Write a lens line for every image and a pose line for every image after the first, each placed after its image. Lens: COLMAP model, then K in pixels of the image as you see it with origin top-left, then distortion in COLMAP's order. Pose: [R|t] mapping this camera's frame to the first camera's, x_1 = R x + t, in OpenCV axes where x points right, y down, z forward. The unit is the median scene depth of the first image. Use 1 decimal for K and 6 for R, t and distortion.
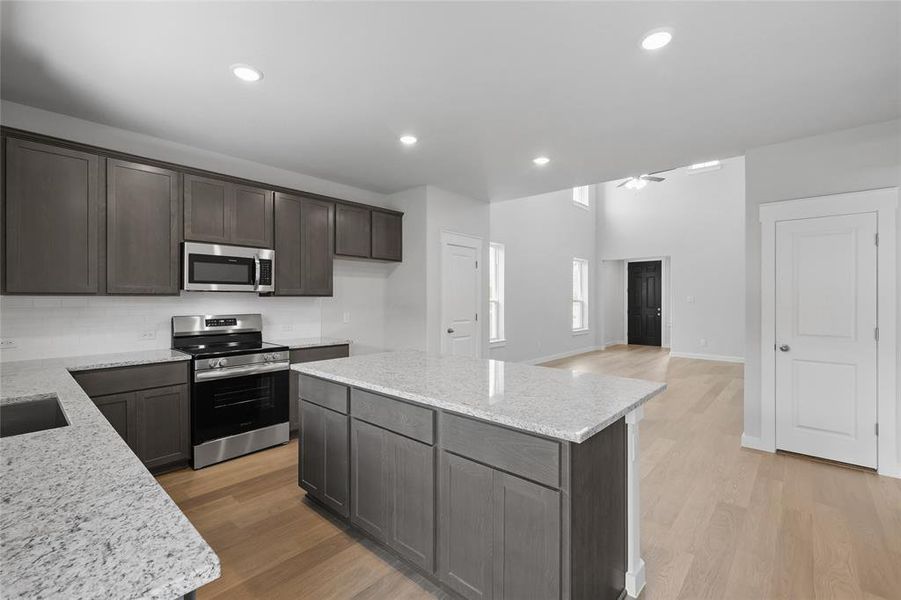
lens RADIAL K [[396.3, 0, 451.9], [0, 396.3, 295.6], [0, 0, 1]] dist [0.002442, 0.000026]
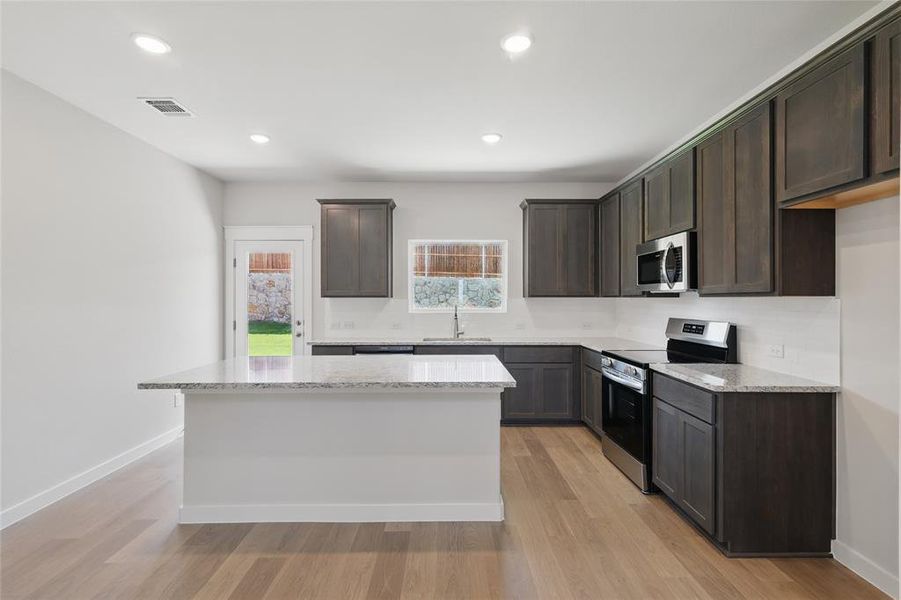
lens RADIAL K [[417.6, 0, 451.9], [0, 417.6, 297.7], [0, 0, 1]] dist [0.004156, 0.000584]
pose [[-0.741008, -0.005238, -0.671476, 0.289640], [0.001930, 0.999949, -0.009930, 0.008177], [0.671494, -0.008654, -0.740960, 1.010627]]
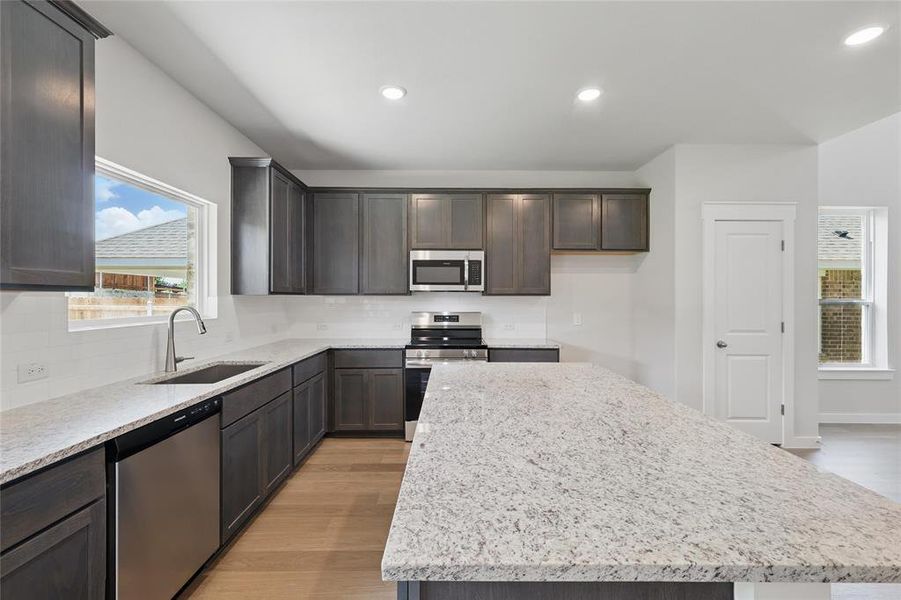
lens RADIAL K [[393.3, 0, 452.5], [0, 393.3, 297.3], [0, 0, 1]] dist [0.002245, 0.000048]
pose [[0.670533, -0.000955, -0.741879, 0.205015], [0.003916, 0.999990, 0.002252, 0.002925], [0.741869, -0.004415, 0.670530, 0.198873]]
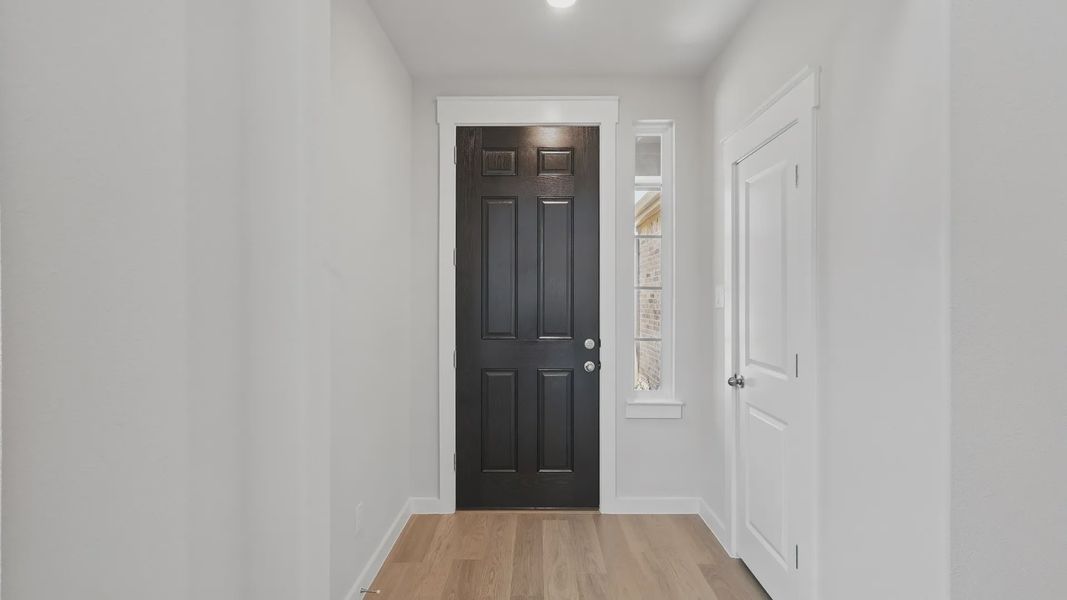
lens RADIAL K [[466.1, 0, 534.5], [0, 466.1, 296.8], [0, 0, 1]] dist [0.002633, -0.000197]
pose [[0.748458, -0.004531, 0.663167, 0.751560], [-0.001611, 0.999961, 0.008650, 0.013371], [-0.663181, -0.007542, 0.748421, 1.907887]]
